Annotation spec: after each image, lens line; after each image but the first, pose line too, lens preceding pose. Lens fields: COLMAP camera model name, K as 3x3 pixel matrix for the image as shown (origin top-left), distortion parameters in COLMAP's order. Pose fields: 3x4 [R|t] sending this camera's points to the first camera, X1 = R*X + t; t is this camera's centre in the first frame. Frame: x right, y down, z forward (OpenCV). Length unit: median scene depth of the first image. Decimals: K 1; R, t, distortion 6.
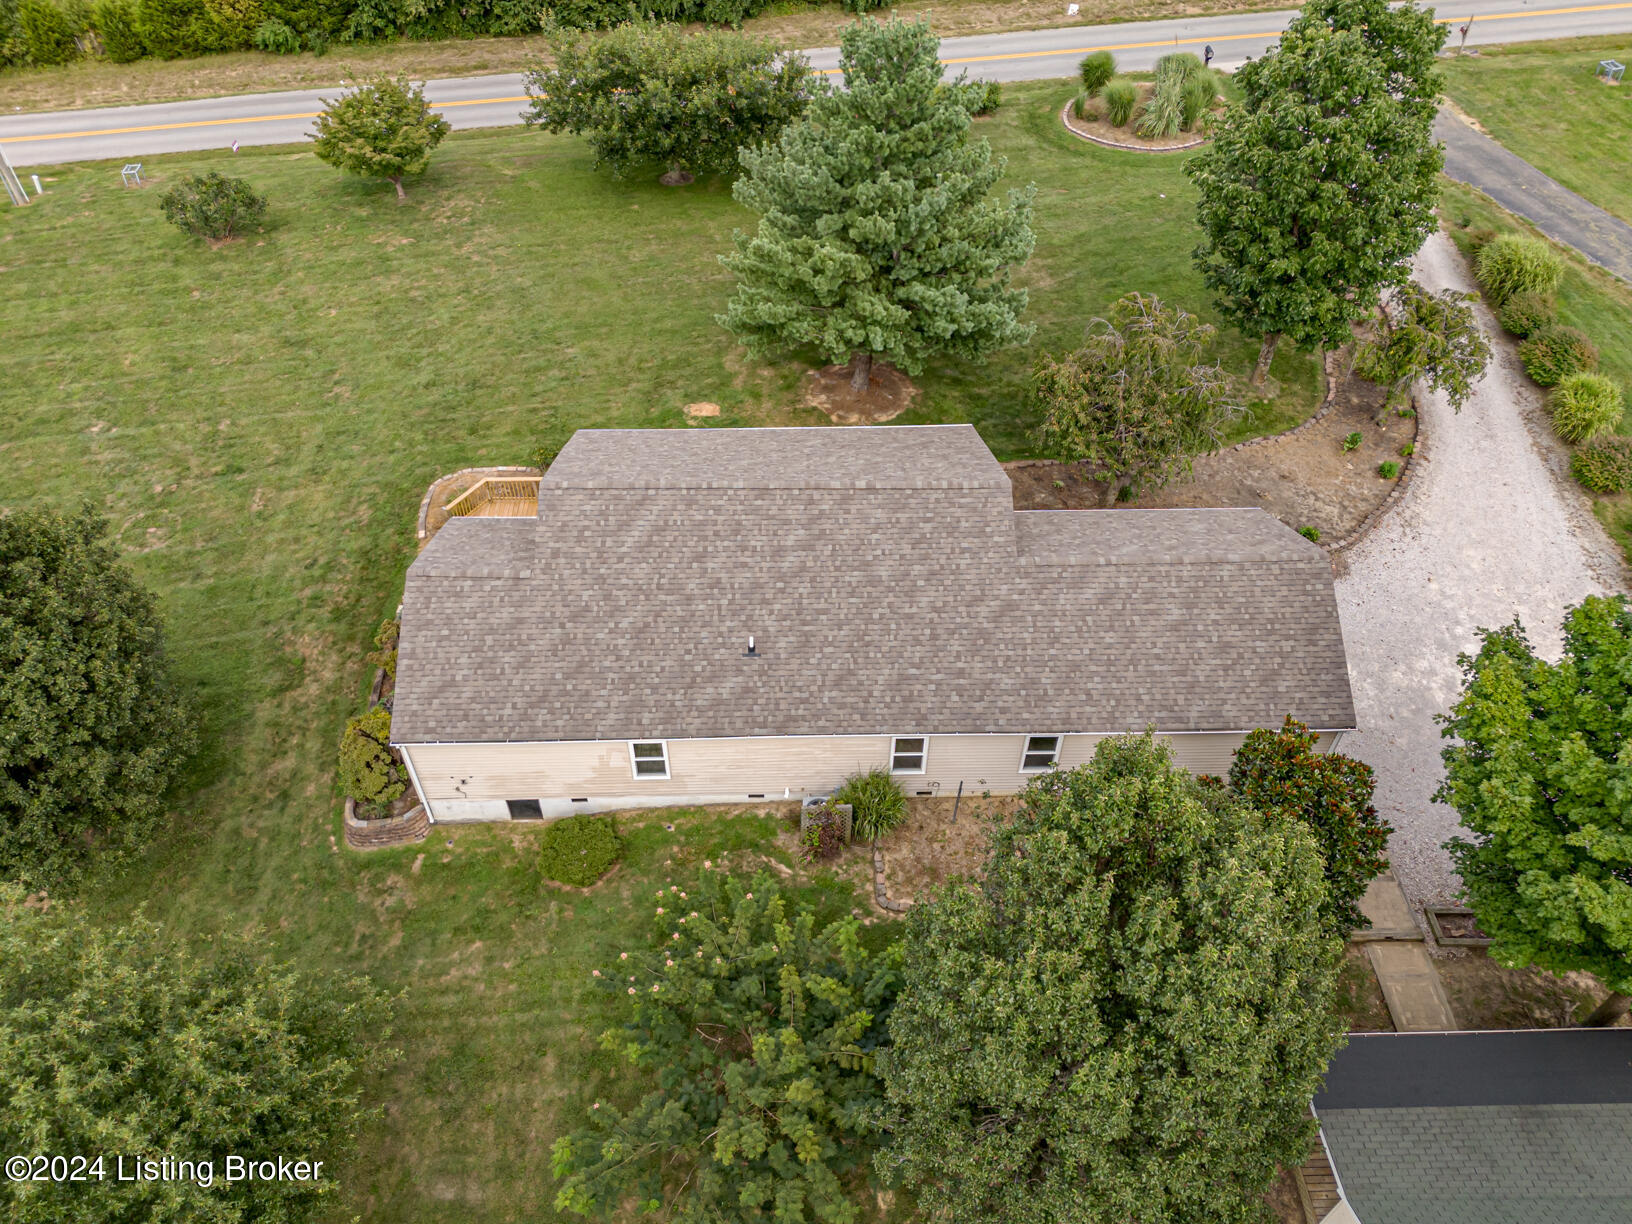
lens RADIAL K [[1205.7, 0, 815.6], [0, 1205.7, 614.3], [0, 0, 1]] dist [0.057418, -0.045005]
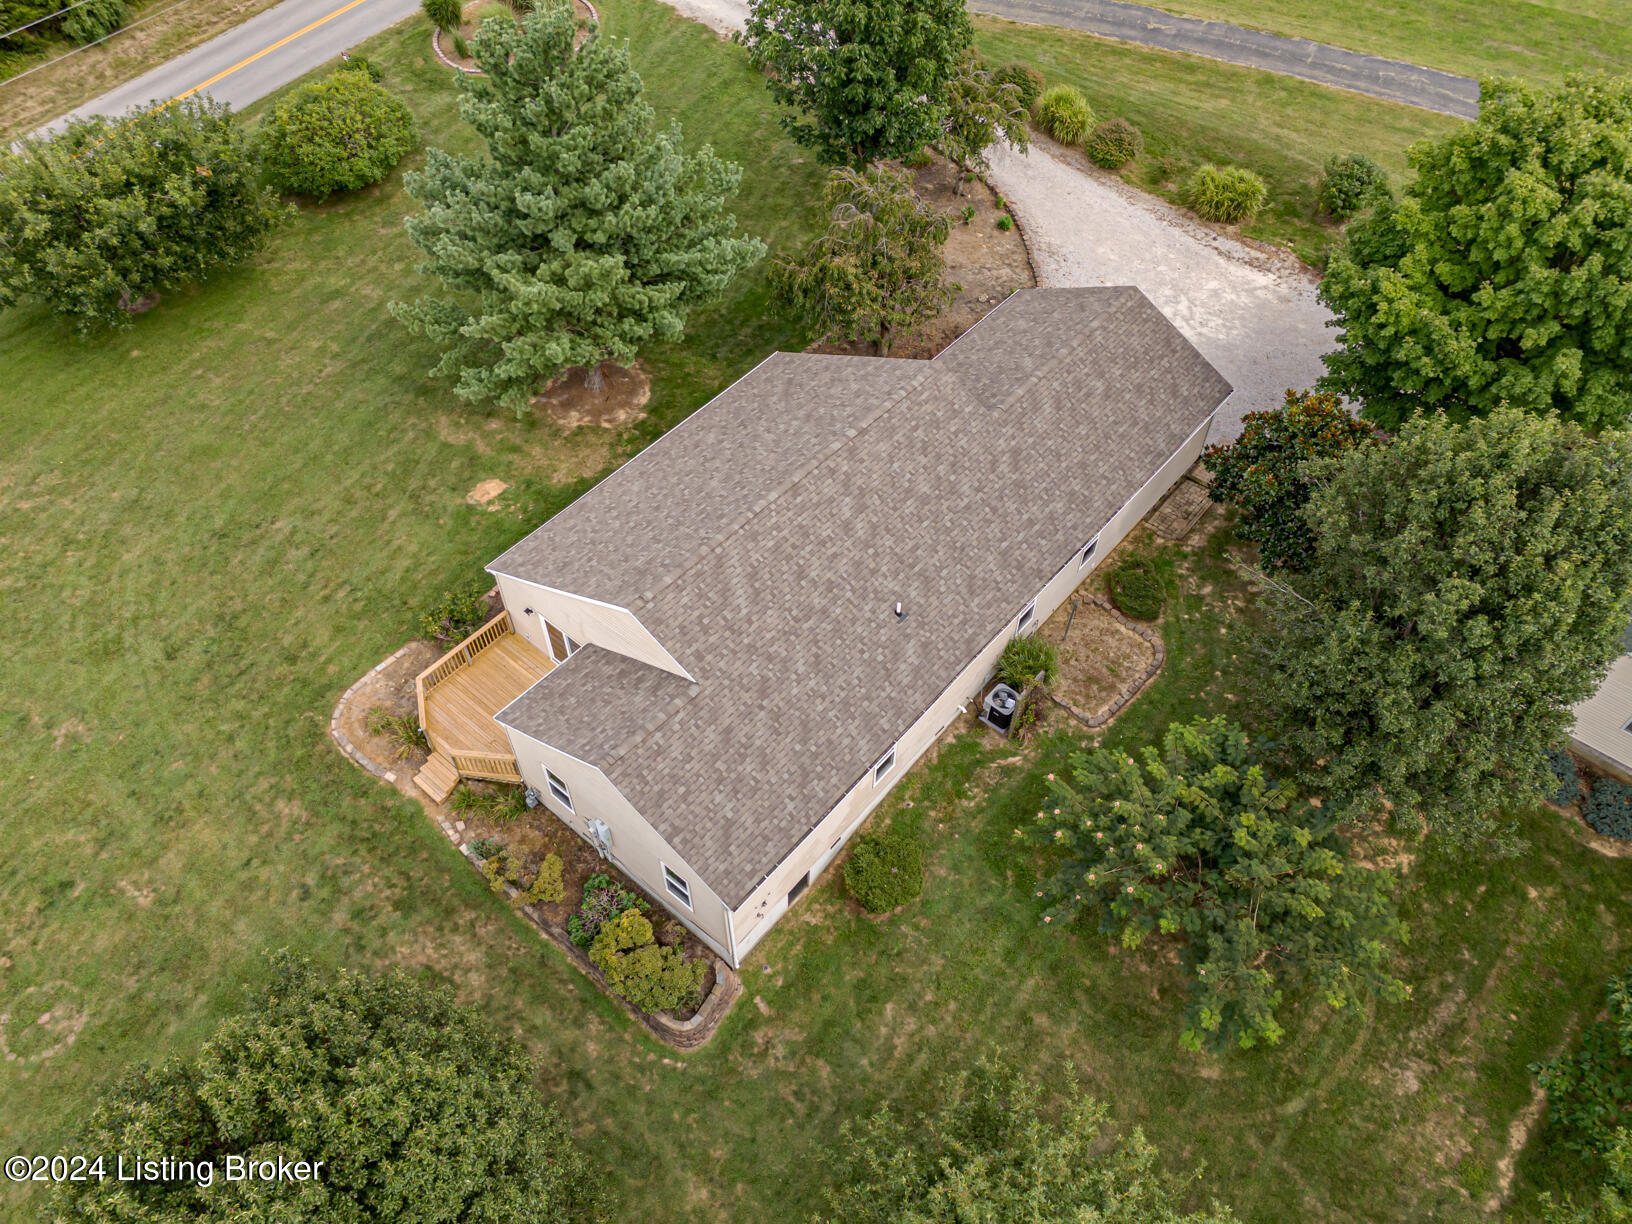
lens RADIAL K [[1205.7, 0, 820.7], [0, 1205.7, 609.0], [0, 0, 1]] dist [0.057418, -0.045005]
pose [[0.666718, -0.580561, 0.467371, -0.555368], [0.537928, 0.808873, 0.237399, -0.246113], [-0.515869, 0.093134, 0.851590, 0.135848]]
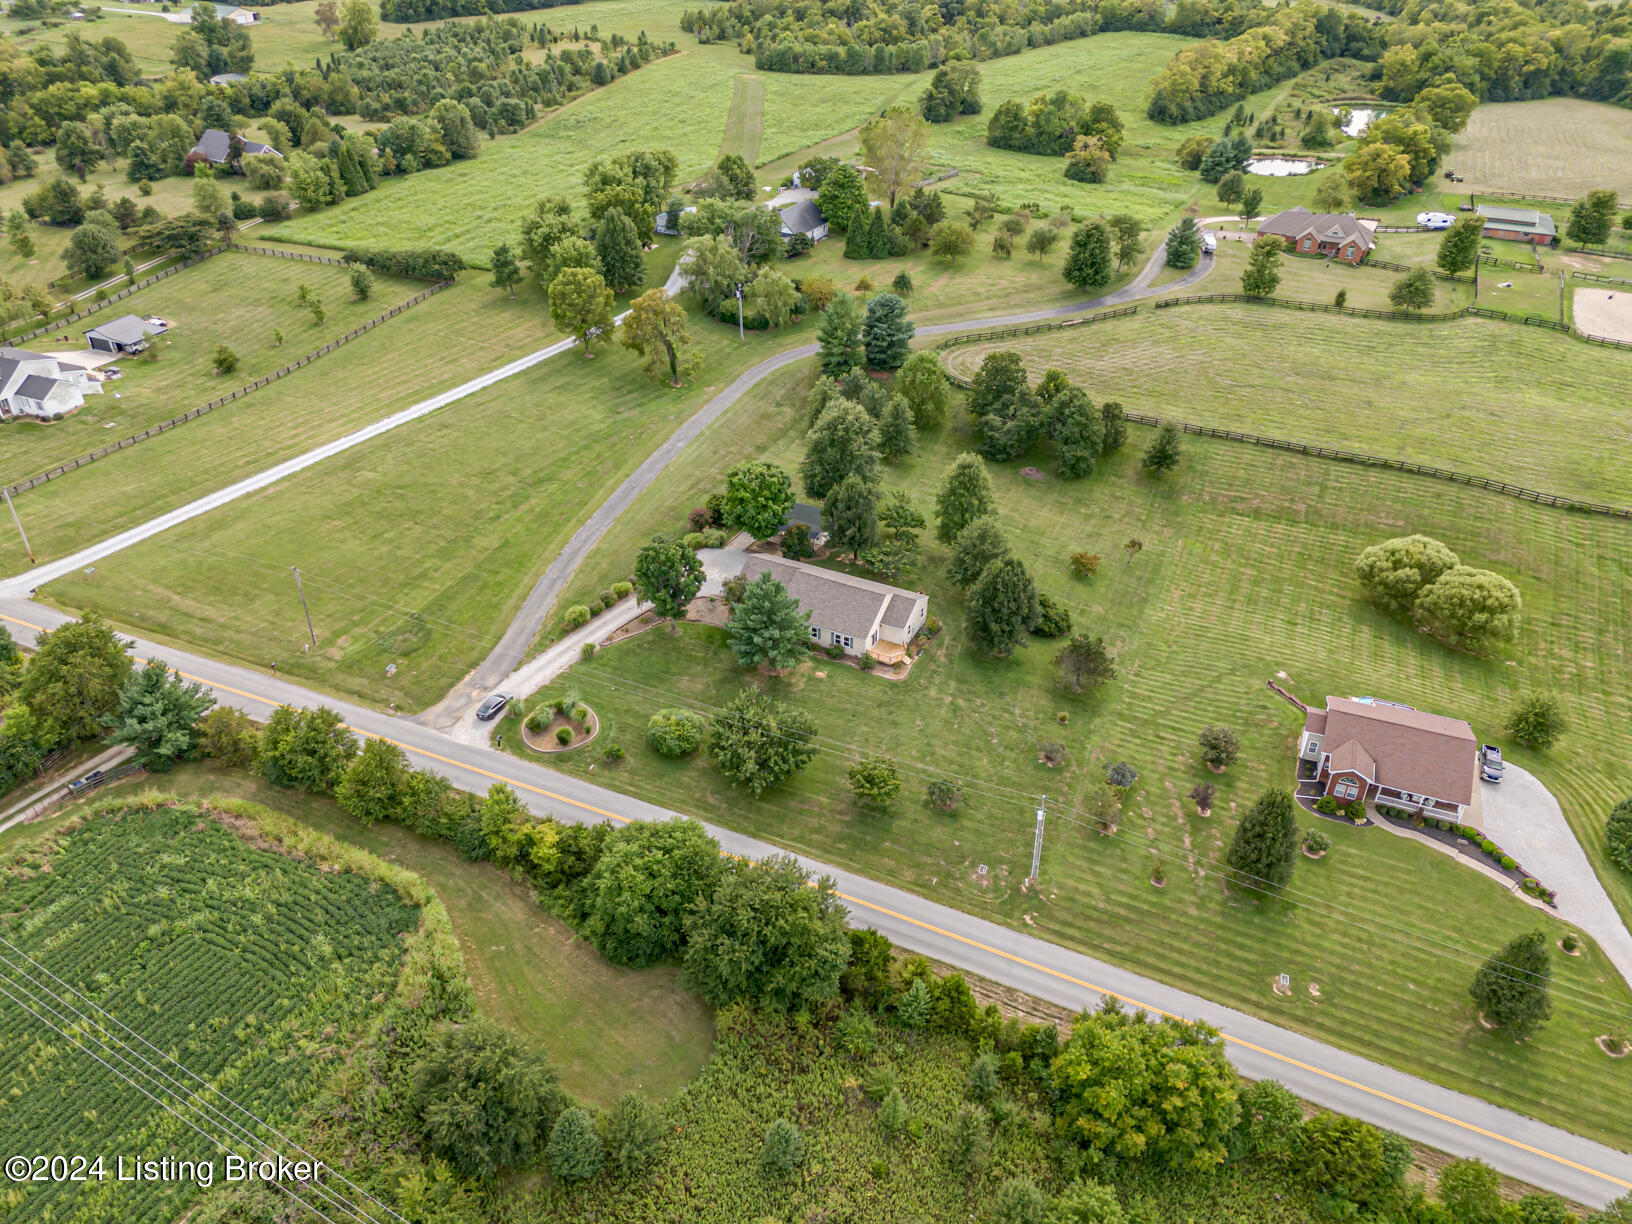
lens RADIAL K [[1205.7, 0, 815.2], [0, 1205.7, 616.7], [0, 0, 1]] dist [0.057418, -0.045005]
pose [[-0.883140, -0.268914, 0.384381, -1.791067], [0.327662, 0.232772, 0.915672, -4.415751], [-0.335710, 0.934614, -0.117458, 1.710716]]
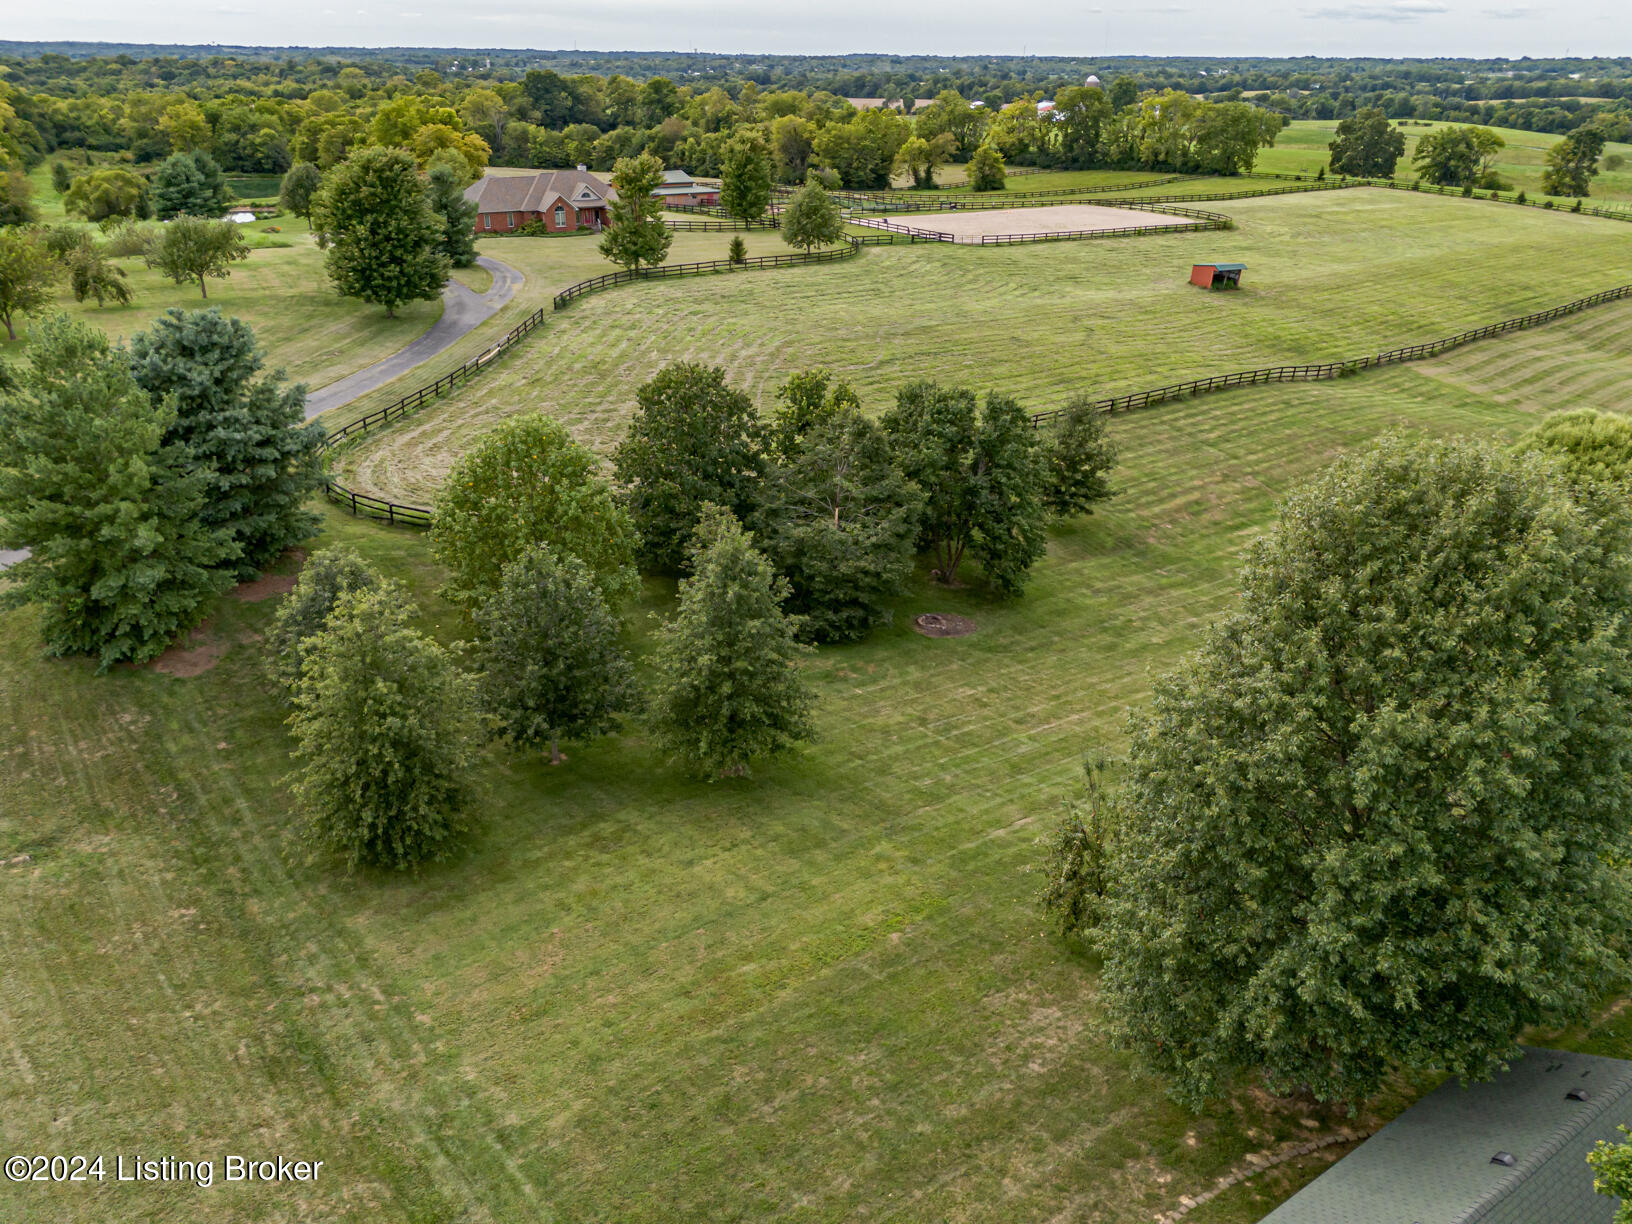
lens RADIAL K [[1205.7, 0, 814.9], [0, 1205.7, 599.1], [0, 0, 1]] dist [0.057418, -0.045005]
pose [[-0.835020, 0.209411, -0.508811, 1.199694], [-0.403090, 0.396611, 0.824753, -0.262876], [0.374512, 0.893782, -0.246767, 0.319816]]
